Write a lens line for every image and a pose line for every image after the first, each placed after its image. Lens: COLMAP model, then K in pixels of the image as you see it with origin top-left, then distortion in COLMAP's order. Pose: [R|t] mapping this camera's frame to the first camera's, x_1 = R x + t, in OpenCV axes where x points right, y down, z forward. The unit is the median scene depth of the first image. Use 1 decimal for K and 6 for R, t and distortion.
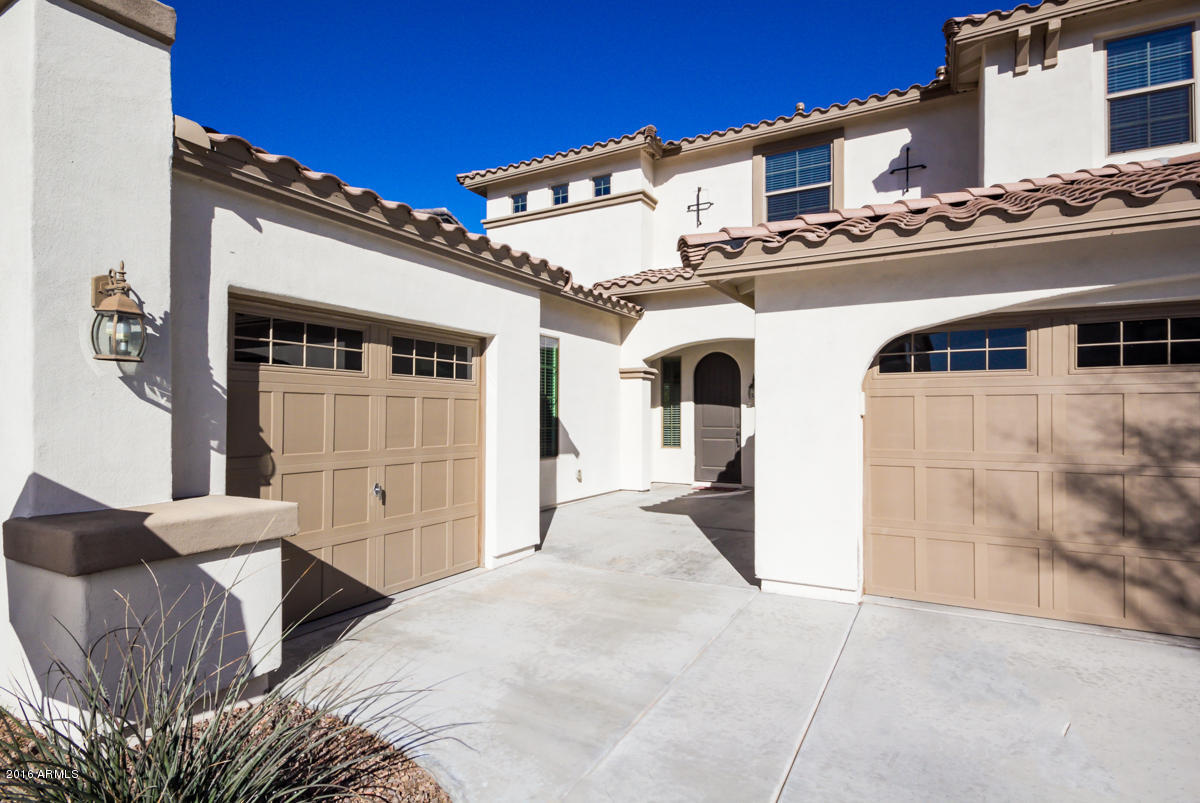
lens RADIAL K [[617.1, 0, 600.0], [0, 617.1, 401.5], [0, 0, 1]] dist [0.054482, -0.021073]
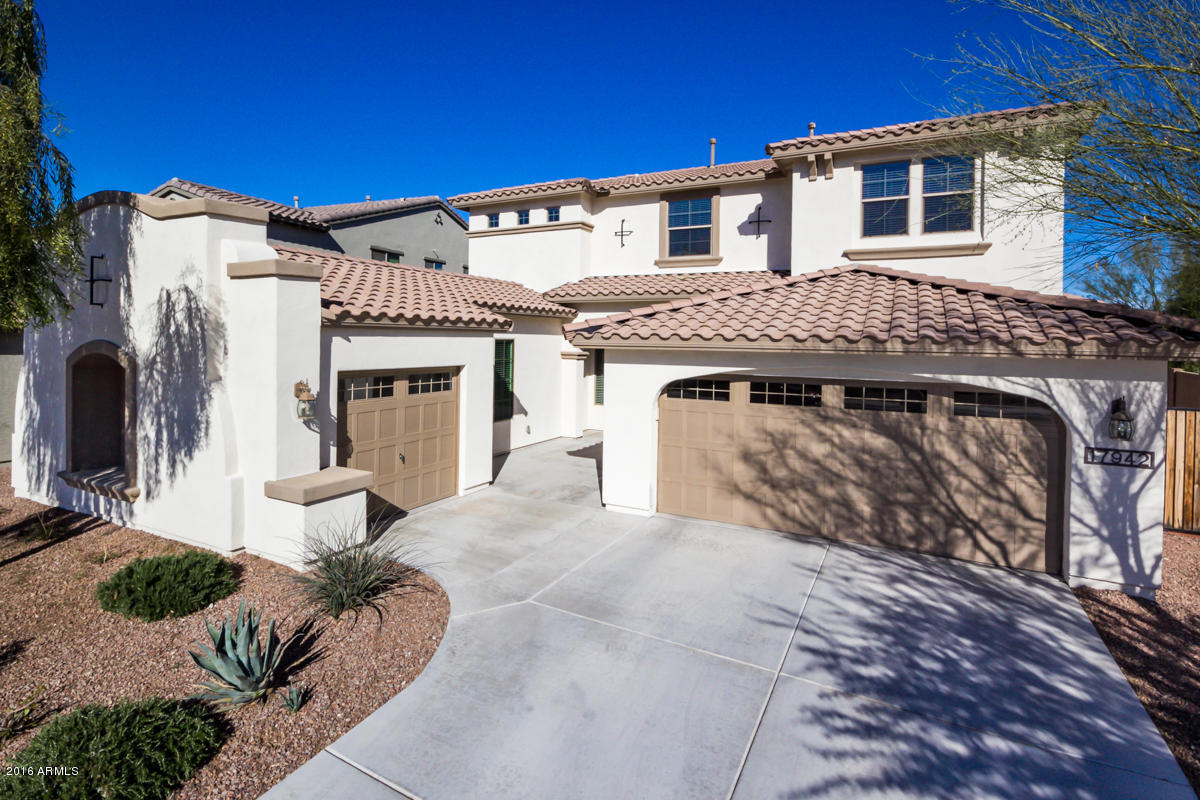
lens RADIAL K [[557.4, 0, 606.5], [0, 557.4, 356.9], [0, 0, 1]] dist [0.000528, 0.000044]
pose [[0.998365, 0.019886, 0.053588, 0.143390], [-0.022007, 0.998986, 0.039287, -0.199140], [-0.052752, -0.040402, 0.997790, -0.594786]]
